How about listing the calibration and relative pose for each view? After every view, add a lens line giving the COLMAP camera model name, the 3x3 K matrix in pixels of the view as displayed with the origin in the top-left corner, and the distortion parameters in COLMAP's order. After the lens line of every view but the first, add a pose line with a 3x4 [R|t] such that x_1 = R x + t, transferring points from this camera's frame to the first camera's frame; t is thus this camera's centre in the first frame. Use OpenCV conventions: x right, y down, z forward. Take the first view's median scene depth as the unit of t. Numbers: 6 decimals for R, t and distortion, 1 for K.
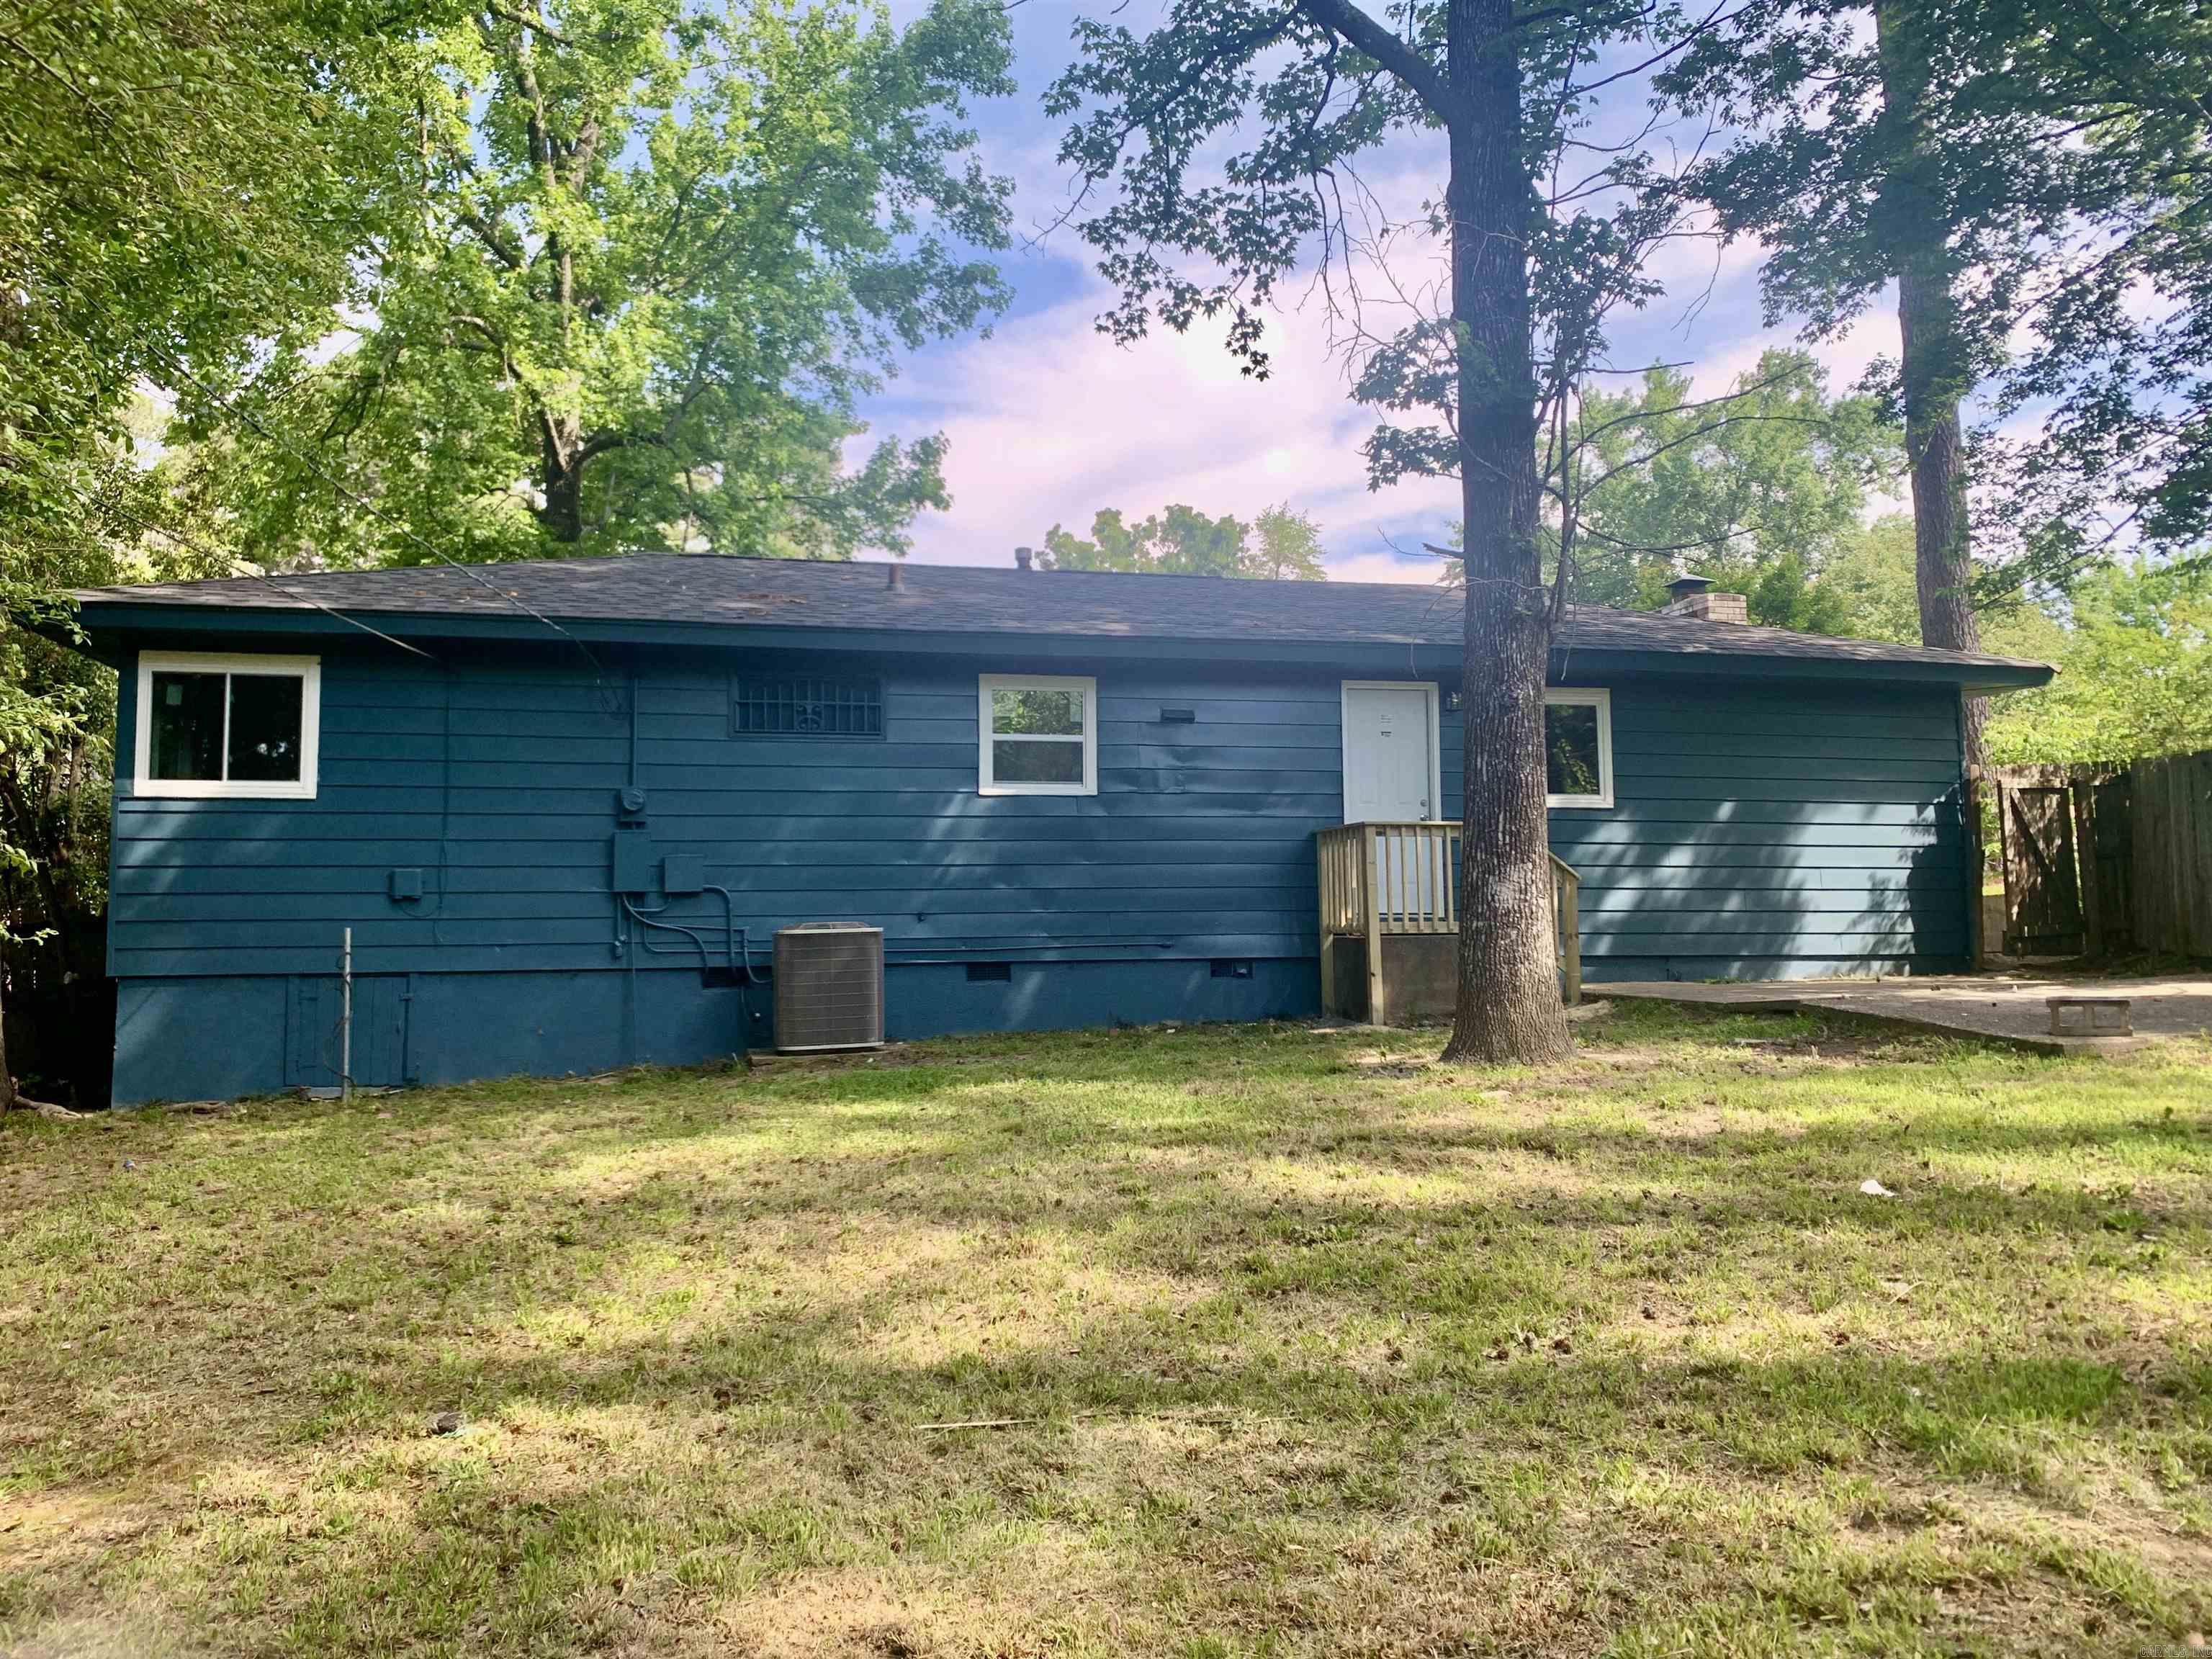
lens RADIAL K [[1690.6, 0, 1108.4], [0, 1690.6, 745.6], [0, 0, 1]] dist [0.005689, 0.000395]
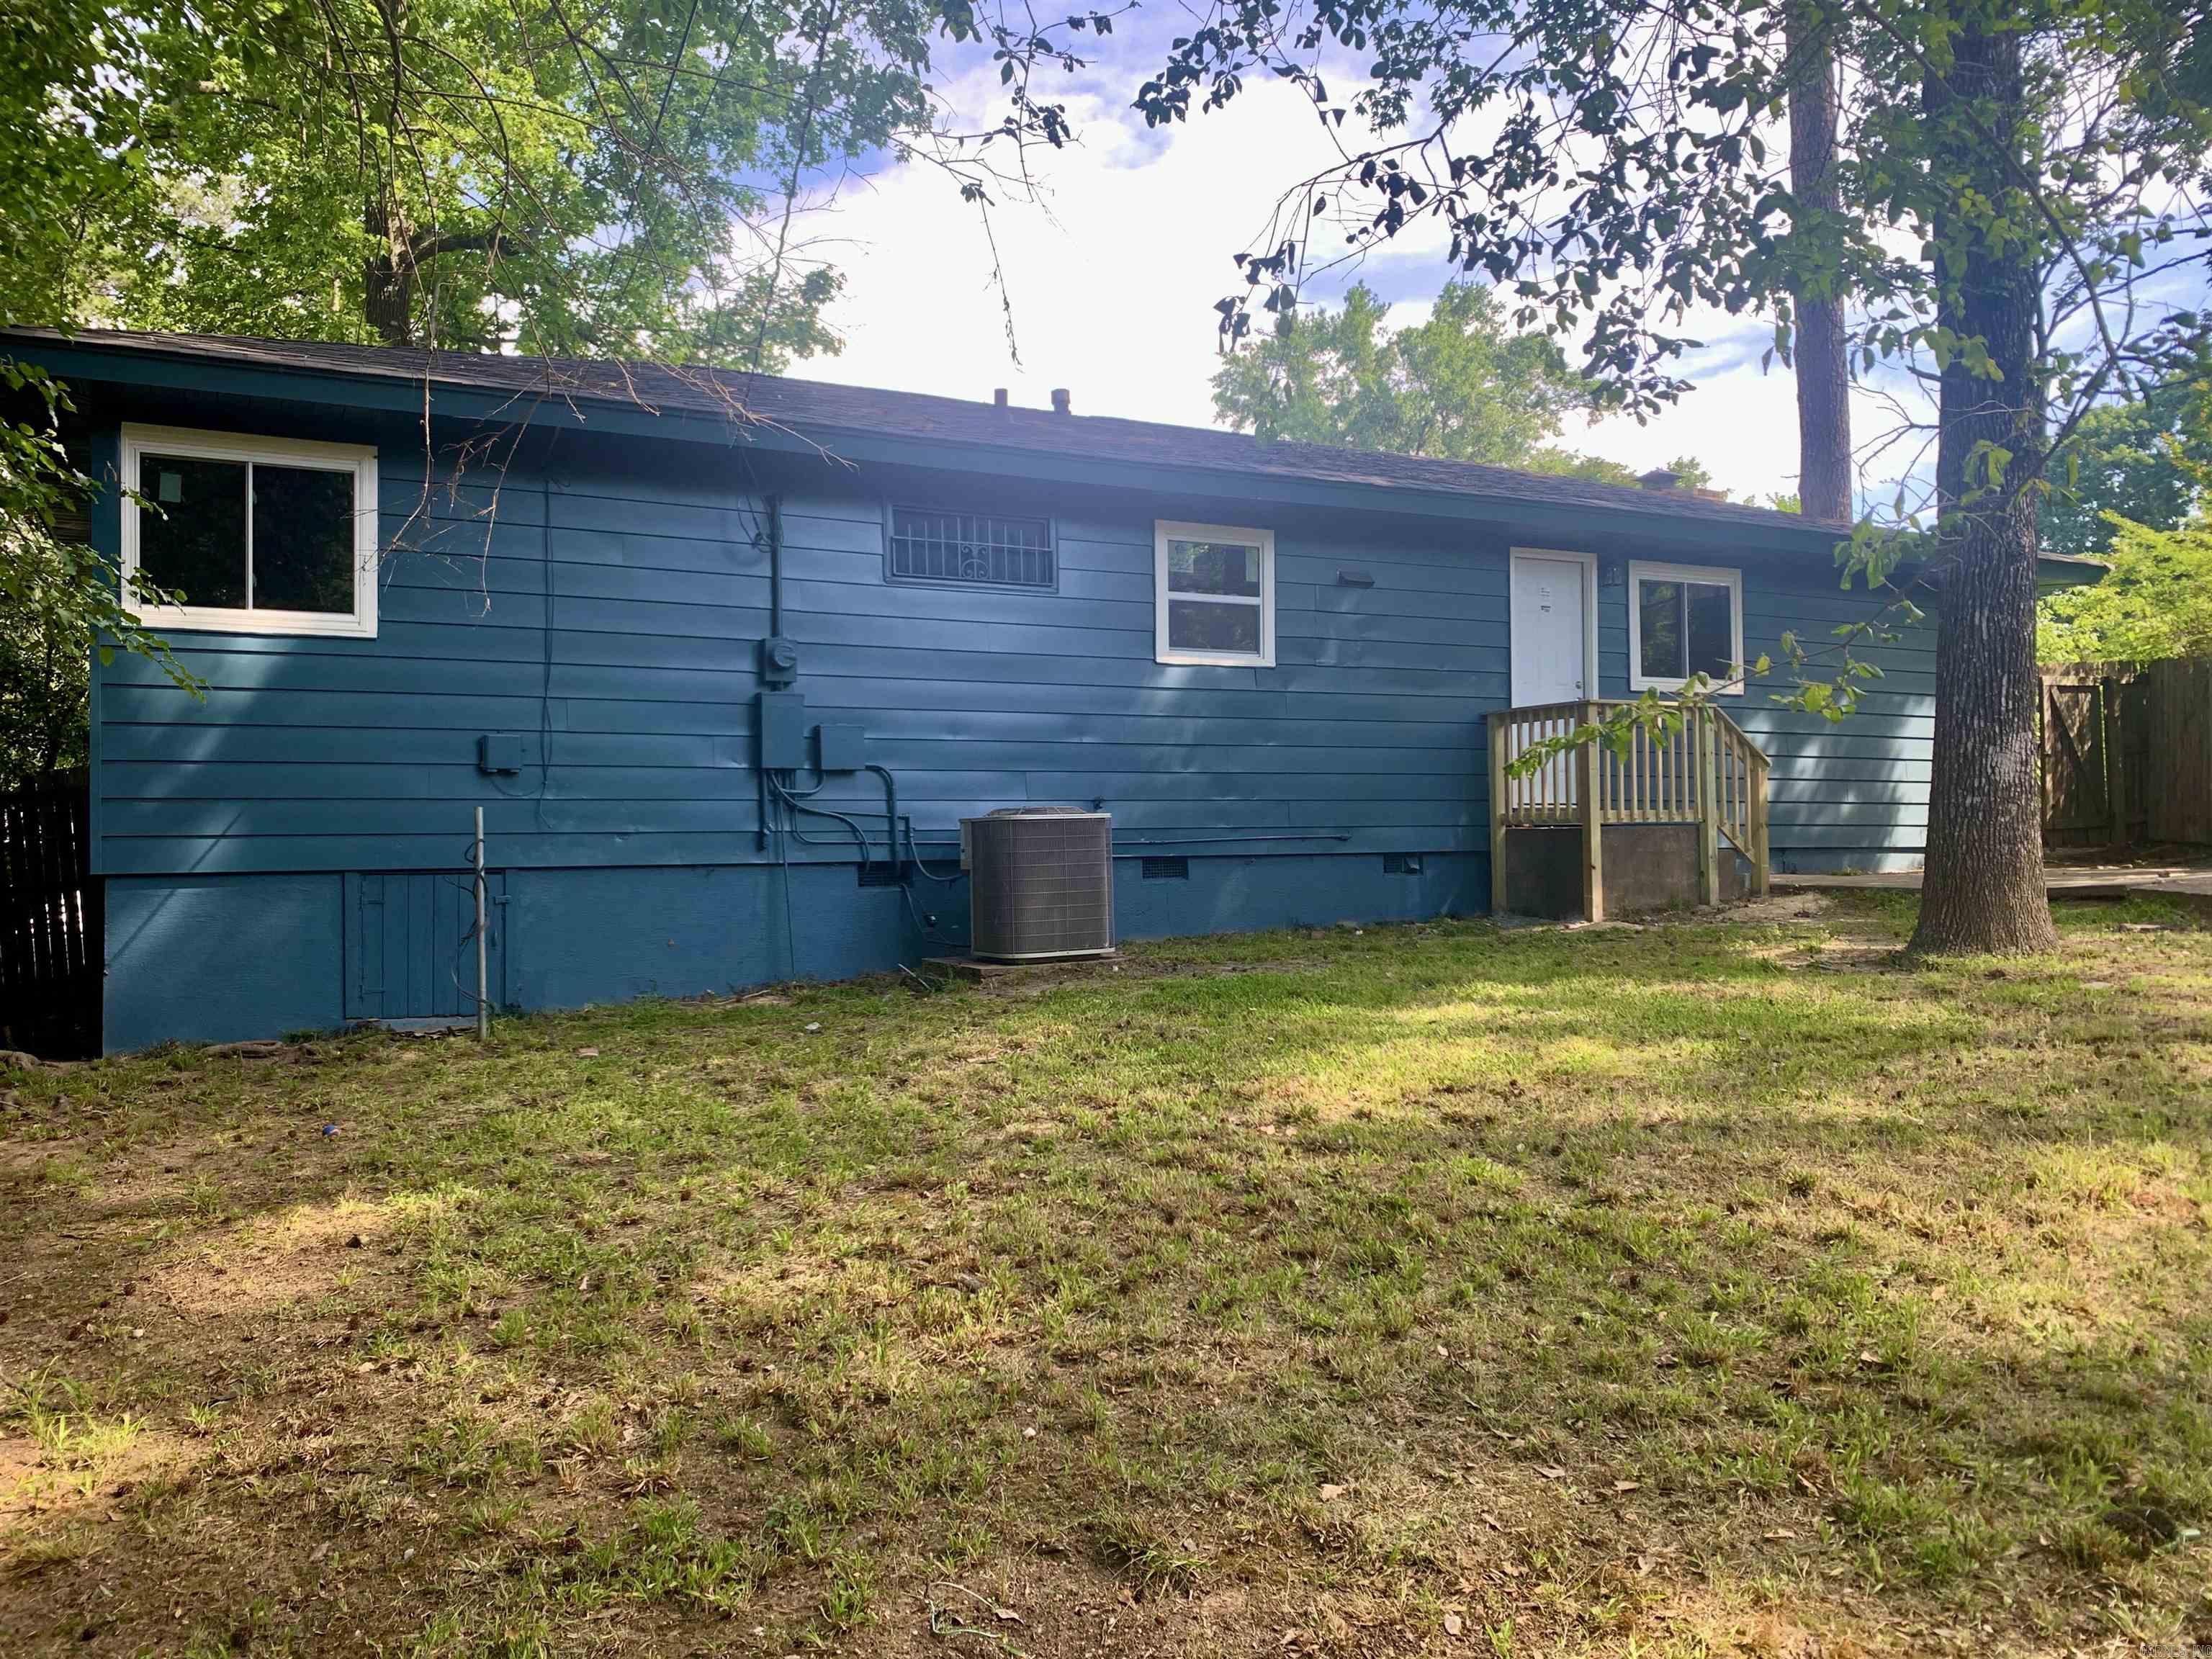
lens RADIAL K [[1653.8, 0, 1106.8], [0, 1653.8, 800.6], [0, 0, 1]] dist [0.032885, -0.052598]
pose [[0.968383, 0.005553, 0.249408, -0.327446], [-0.026562, 0.996364, 0.080950, 0.033590], [-0.248052, -0.085015, 0.965009, 0.197478]]
